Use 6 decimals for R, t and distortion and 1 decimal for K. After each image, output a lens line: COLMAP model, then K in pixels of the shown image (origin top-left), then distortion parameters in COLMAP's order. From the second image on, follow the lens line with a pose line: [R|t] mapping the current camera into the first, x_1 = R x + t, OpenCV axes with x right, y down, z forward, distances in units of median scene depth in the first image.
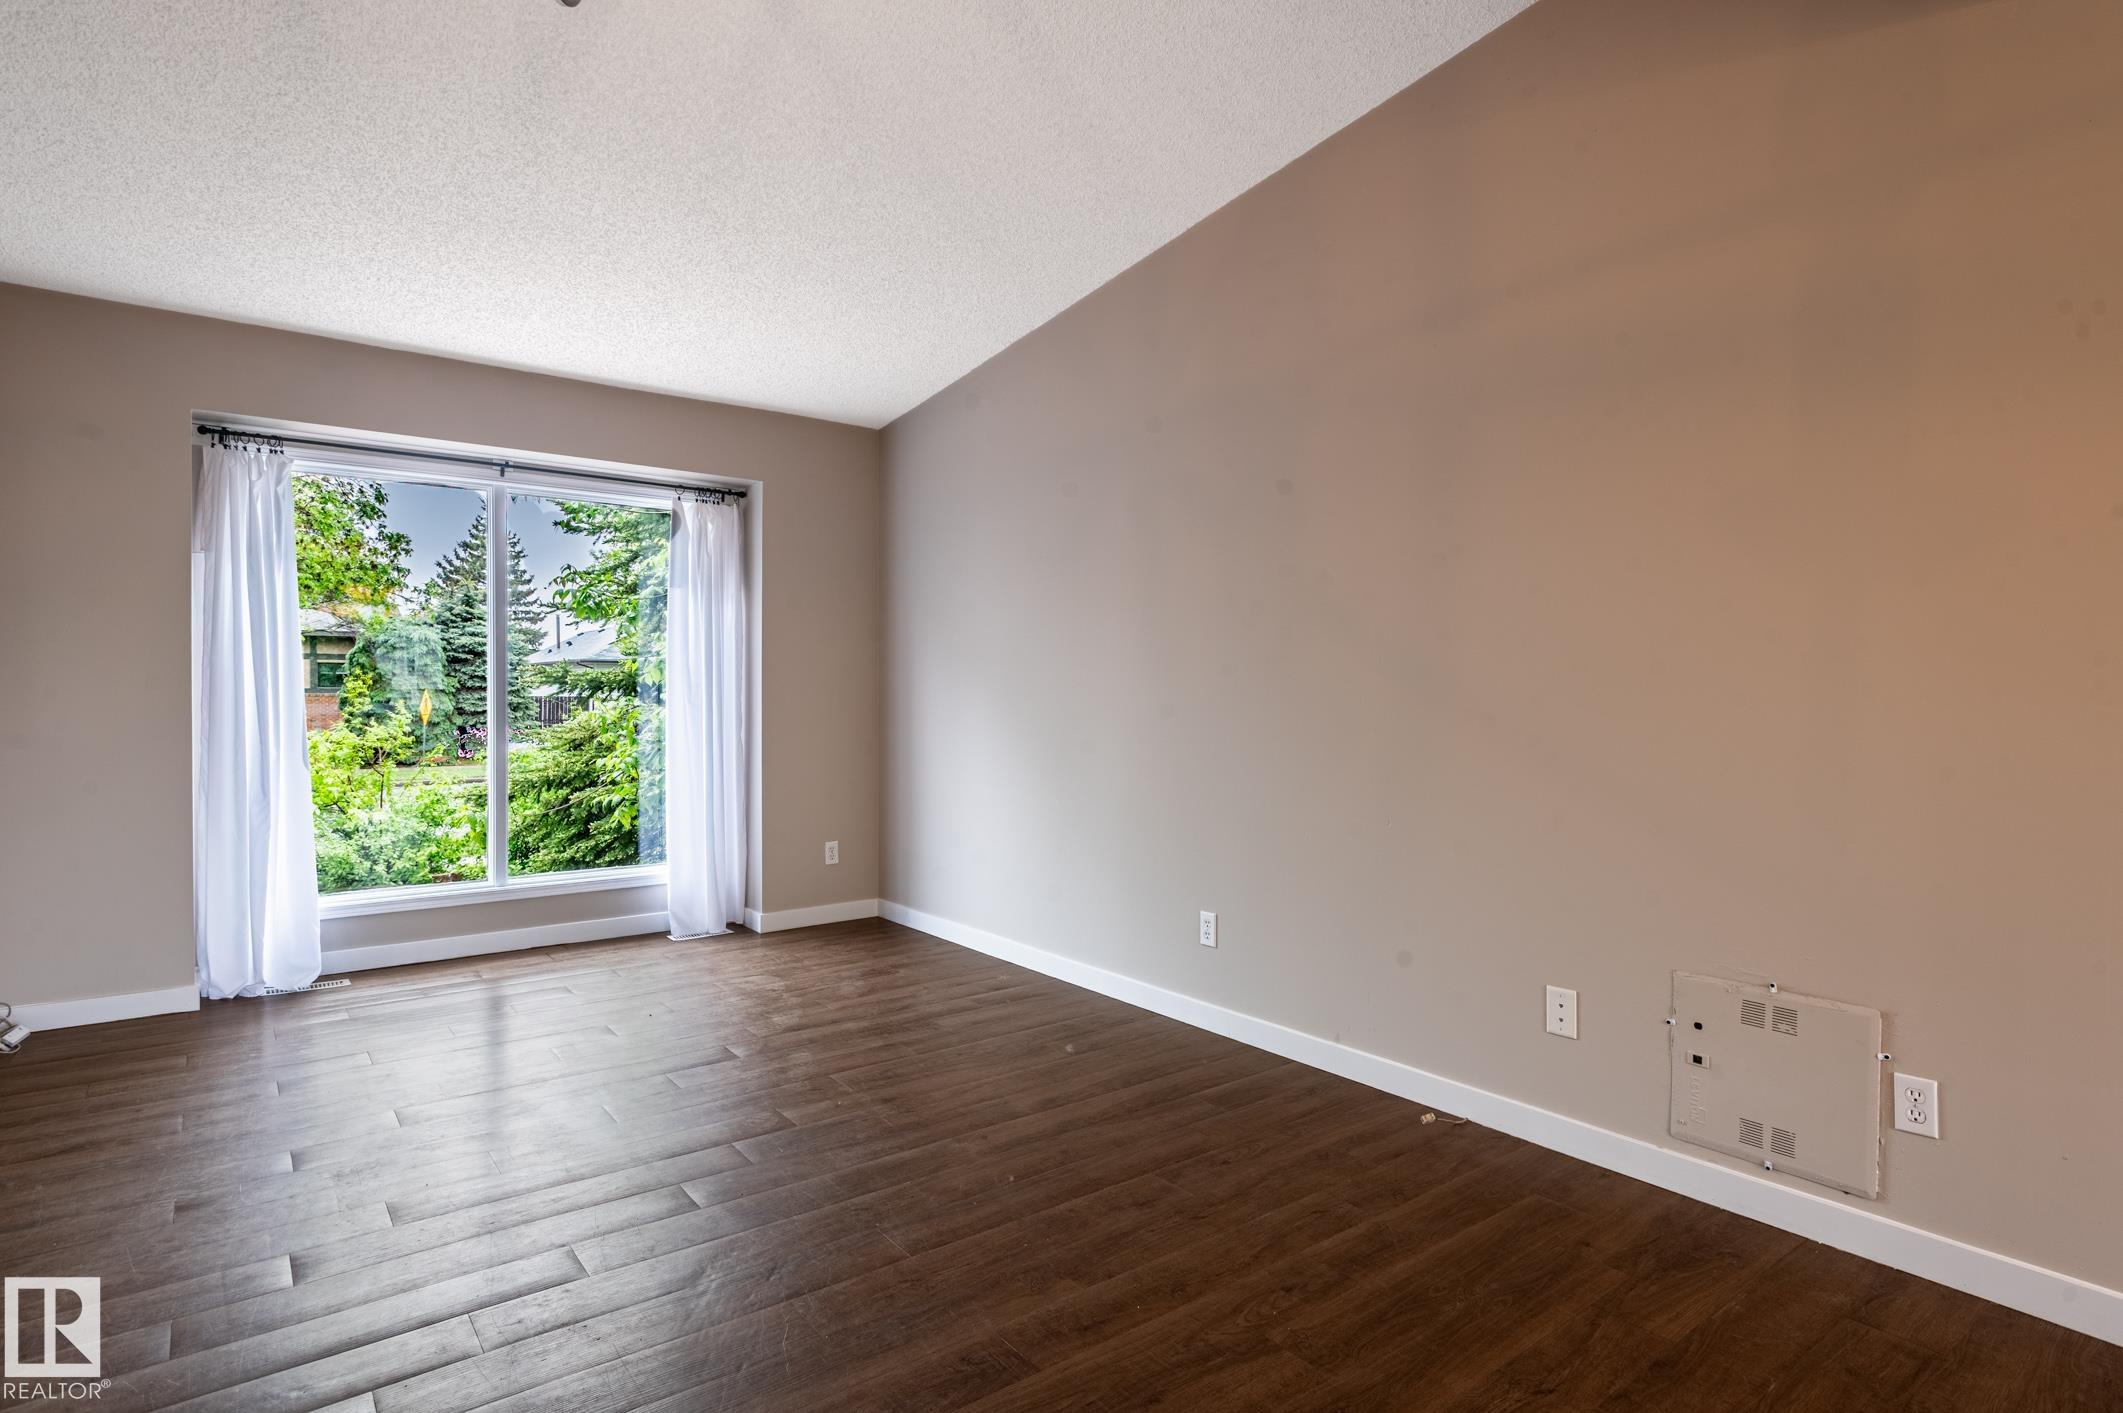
lens RADIAL K [[1082.6, 0, 1061.7], [0, 1082.6, 703.9], [0, 0, 1]] dist [0.010528, -0.006402]
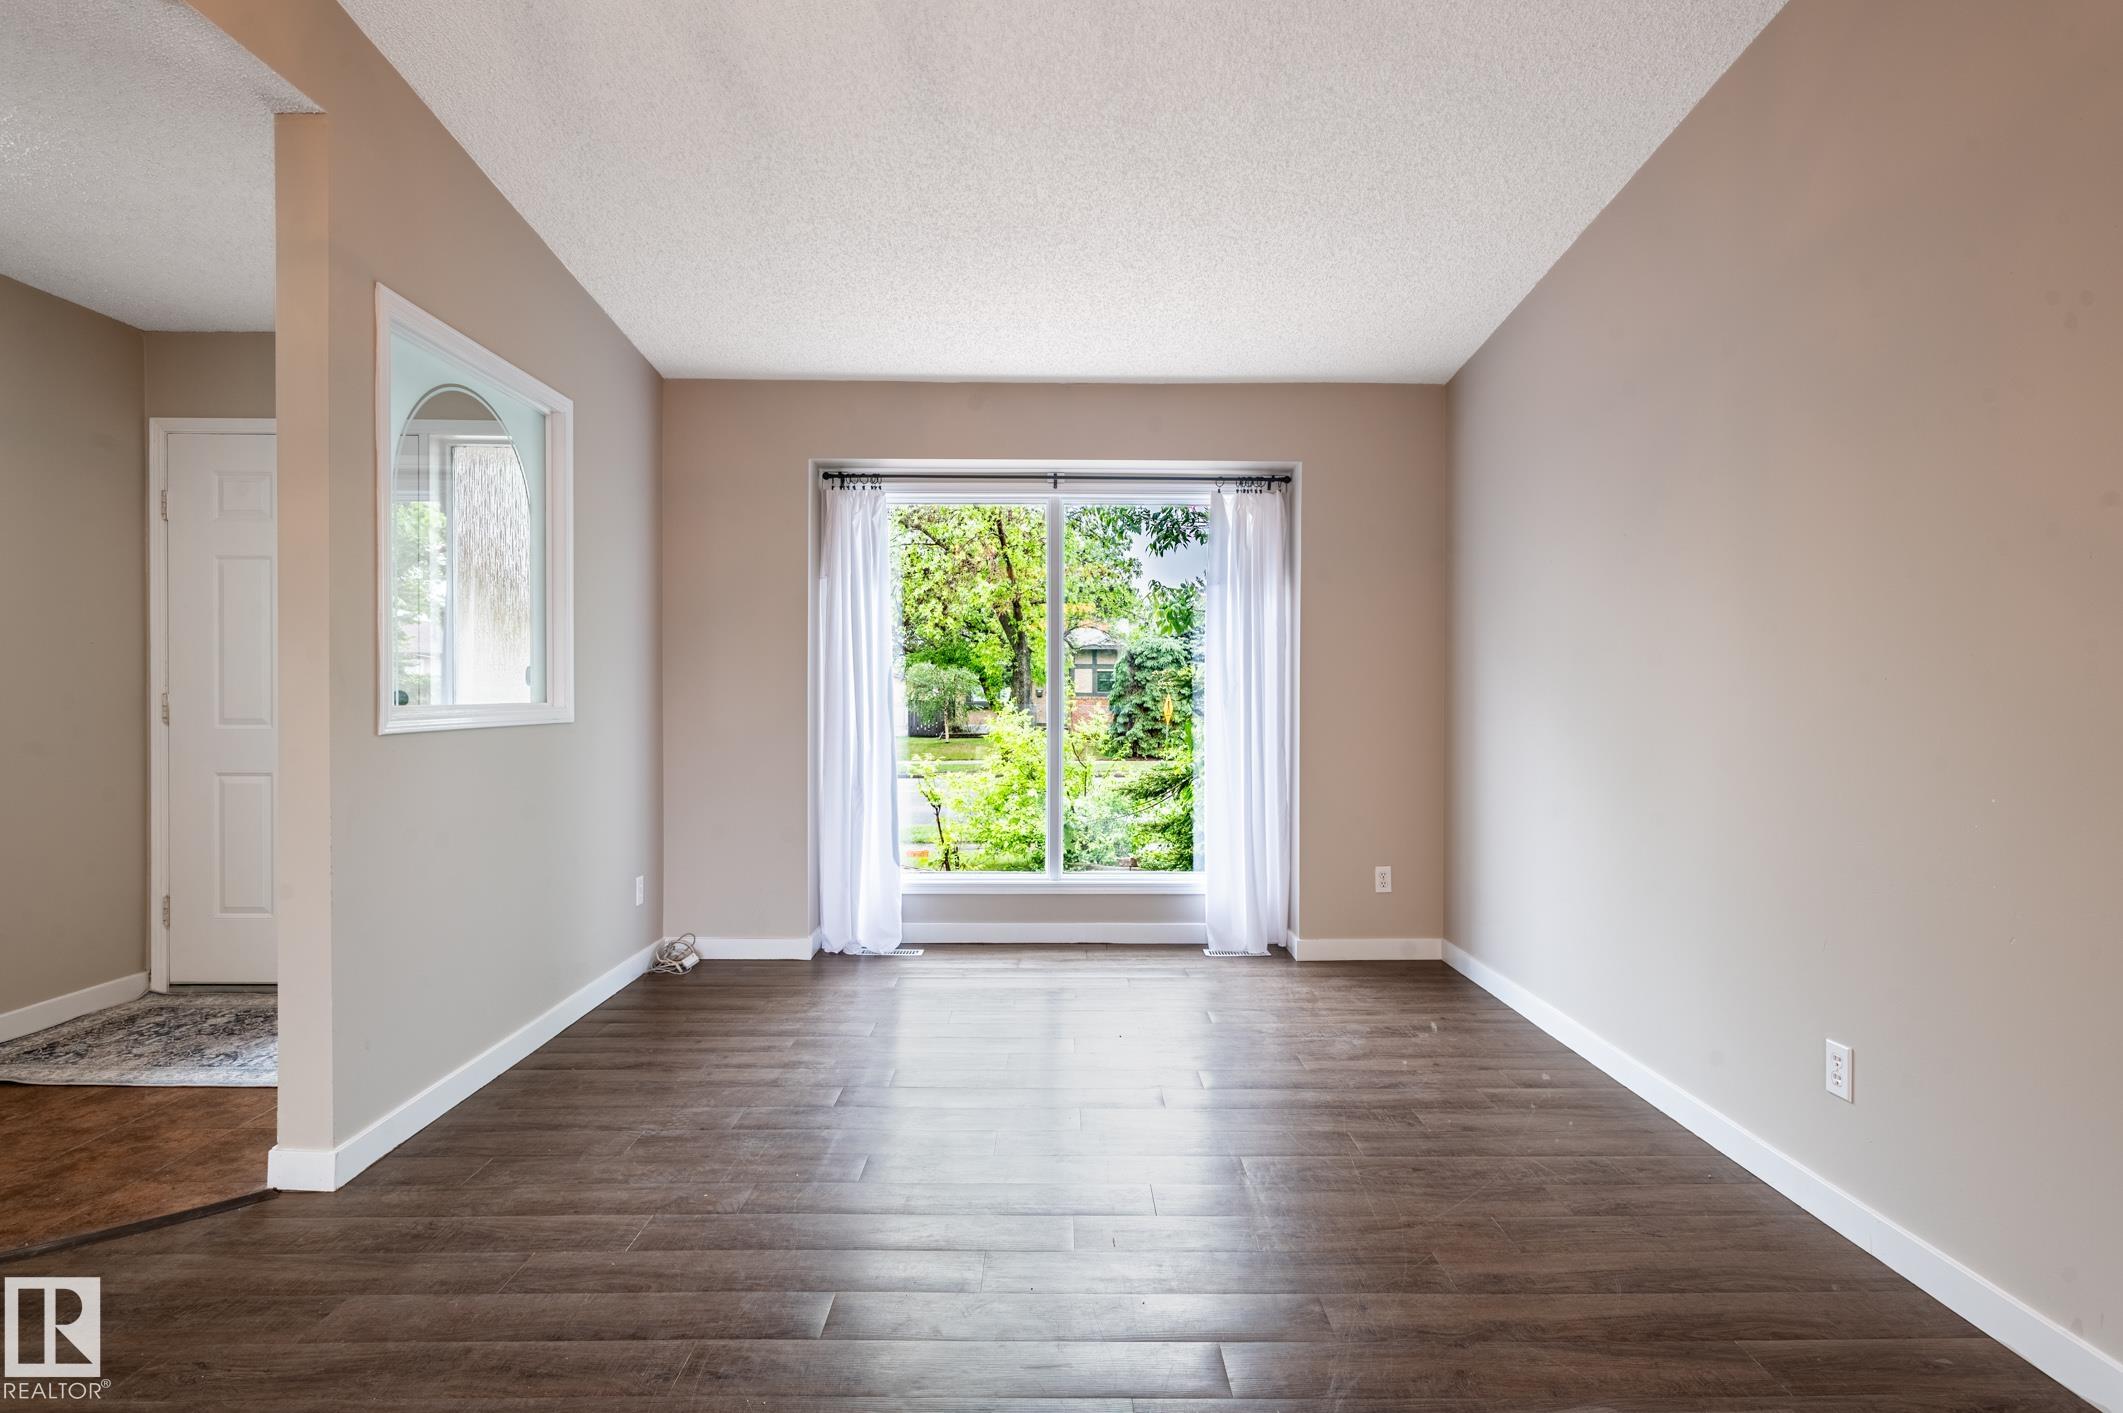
lens RADIAL K [[1082.6, 0, 1058.3], [0, 1082.6, 699.4], [0, 0, 1]] dist [0.010528, -0.006402]
pose [[0.800981, 0.002590, -0.598684, 0.125760], [-0.007175, 0.999960, -0.005273, -0.000471], [0.598646, 0.008519, 0.800968, 0.186412]]
